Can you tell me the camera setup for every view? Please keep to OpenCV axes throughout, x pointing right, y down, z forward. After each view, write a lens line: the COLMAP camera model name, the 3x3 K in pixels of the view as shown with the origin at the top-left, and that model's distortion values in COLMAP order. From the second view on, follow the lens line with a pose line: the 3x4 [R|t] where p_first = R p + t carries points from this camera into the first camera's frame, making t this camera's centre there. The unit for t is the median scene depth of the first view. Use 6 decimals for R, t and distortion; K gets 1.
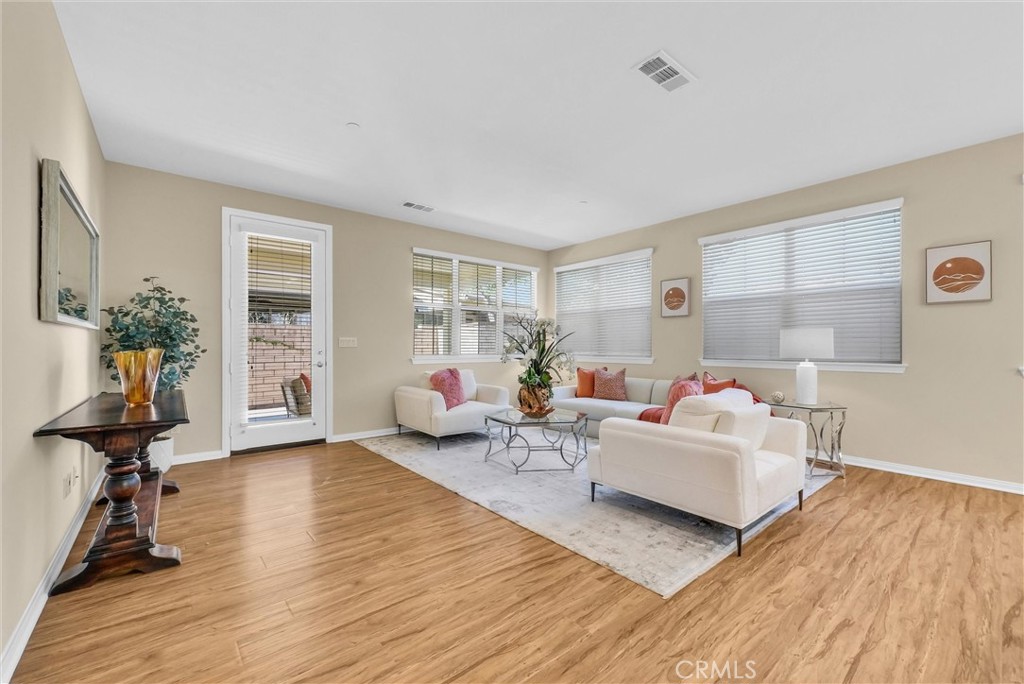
lens RADIAL K [[420.4, 0, 511.6], [0, 420.4, 344.7], [0, 0, 1]] dist [0.010939, 0.000166]
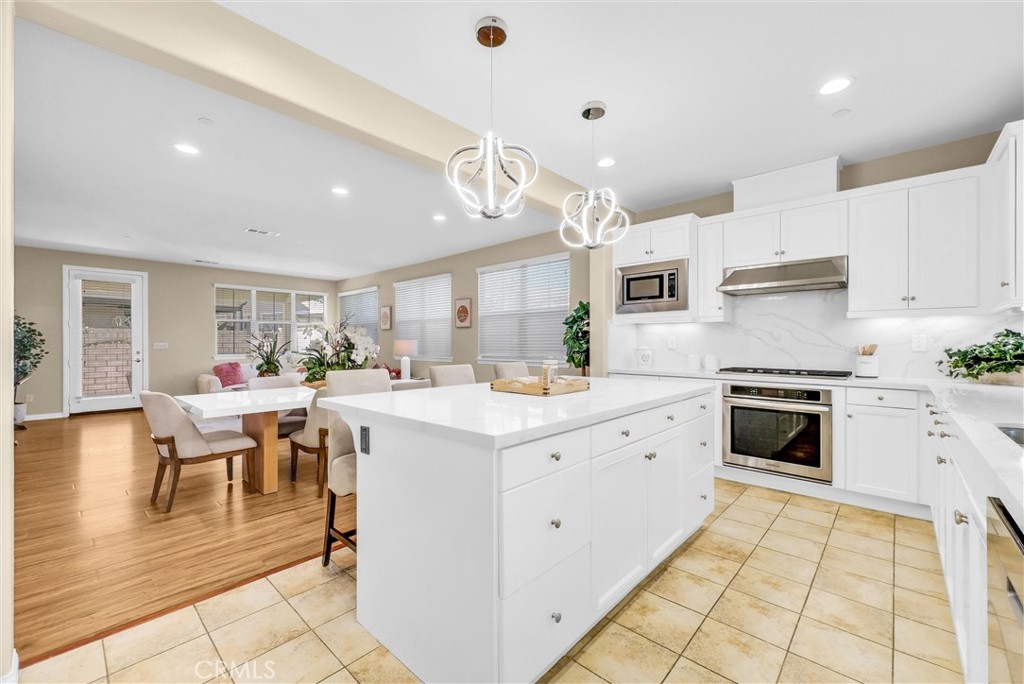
lens RADIAL K [[420.4, 0, 509.1], [0, 420.4, 343.7], [0, 0, 1]] dist [0.010939, 0.000166]
pose [[0.991926, -0.003419, 0.126768, 0.819428], [0.003008, 0.999990, 0.003438, -0.020252], [-0.126778, -0.003029, 0.991926, -0.854860]]
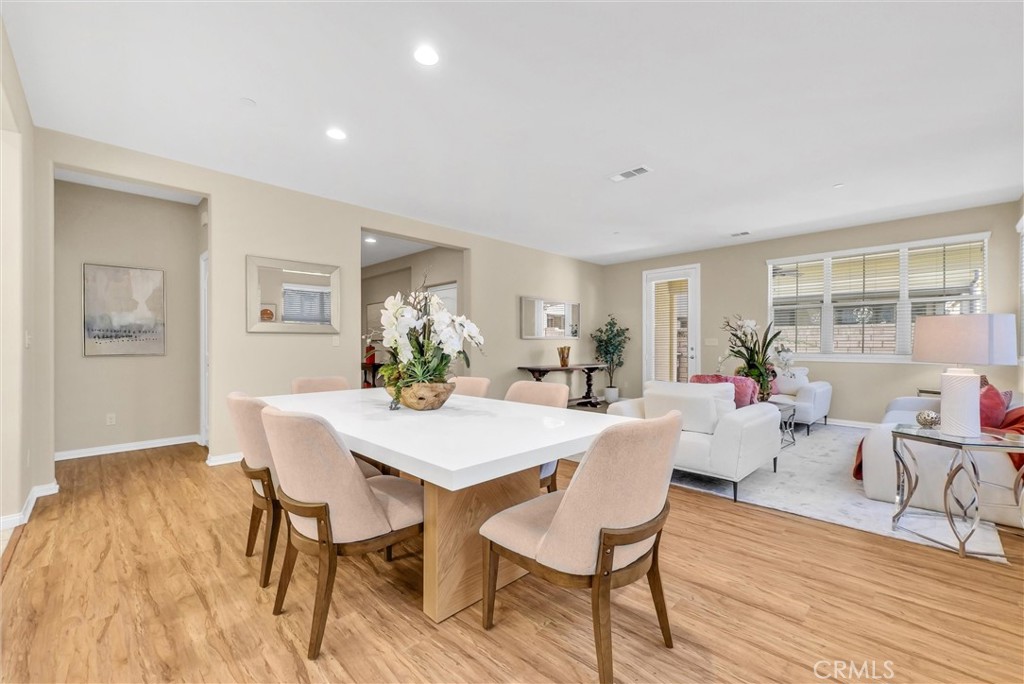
lens RADIAL K [[420.4, 0, 510.9], [0, 420.4, 341.2], [0, 0, 1]] dist [0.010939, 0.000166]
pose [[0.085012, -0.012595, -0.996300, 1.121801], [0.001061, 0.999921, -0.012550, 0.008336], [0.996379, 0.000010, 0.085018, 0.250744]]
